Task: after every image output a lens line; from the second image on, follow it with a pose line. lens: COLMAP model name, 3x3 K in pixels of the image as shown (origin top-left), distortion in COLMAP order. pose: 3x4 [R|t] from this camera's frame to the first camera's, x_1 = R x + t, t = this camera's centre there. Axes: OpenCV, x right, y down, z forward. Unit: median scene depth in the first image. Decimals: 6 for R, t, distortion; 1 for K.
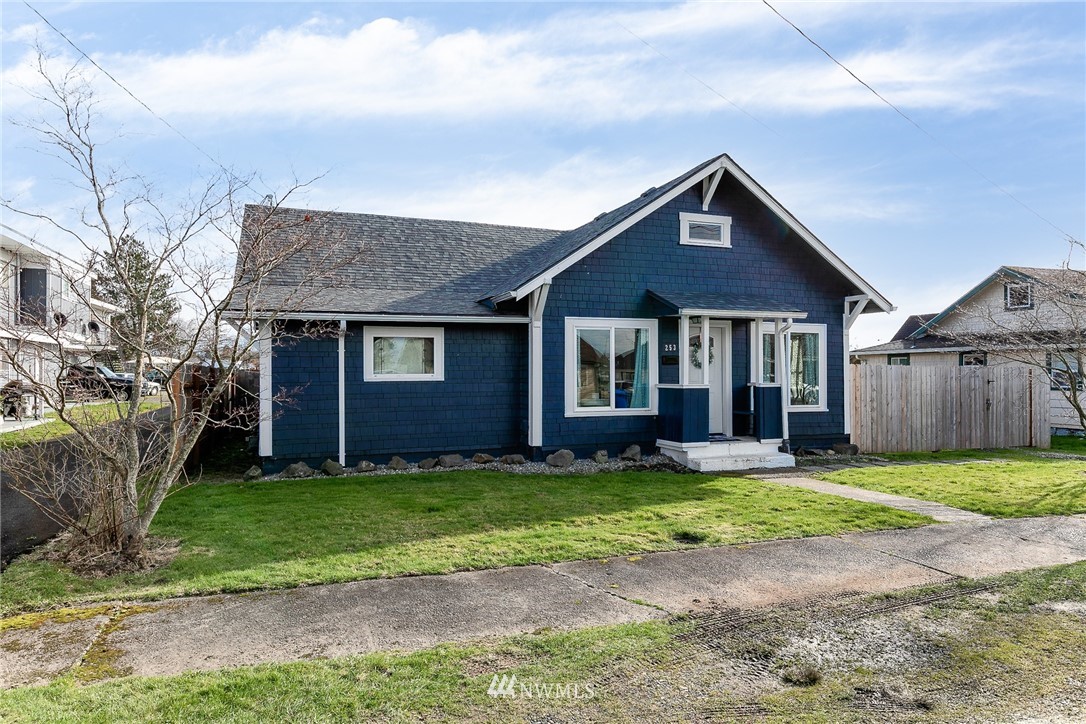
lens RADIAL K [[696.9, 0, 543.3], [0, 696.9, 361.2], [0, 0, 1]] dist [0.003823, -0.000602]
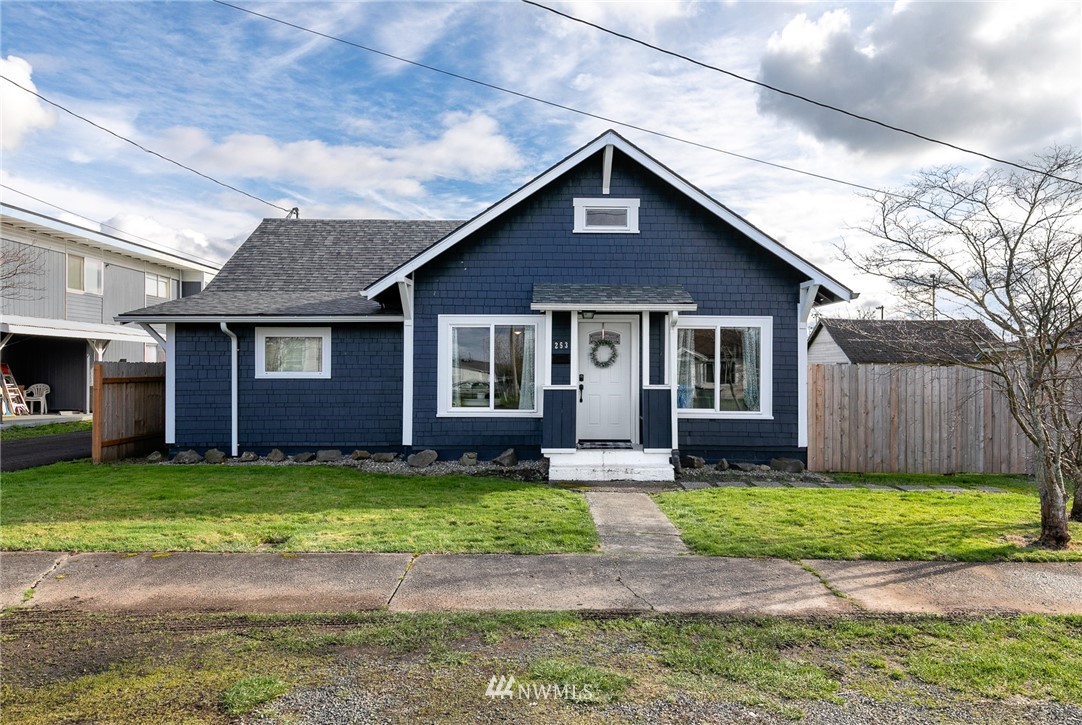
lens RADIAL K [[704.5, 0, 541.1], [0, 704.5, 366.9], [0, 0, 1]] dist [-0.001478, 0.001202]
pose [[0.941459, 0.003692, -0.337108, 0.487325], [-0.000851, 0.999963, 0.008575, 0.001276], [0.337127, -0.007786, 0.941427, 0.113571]]
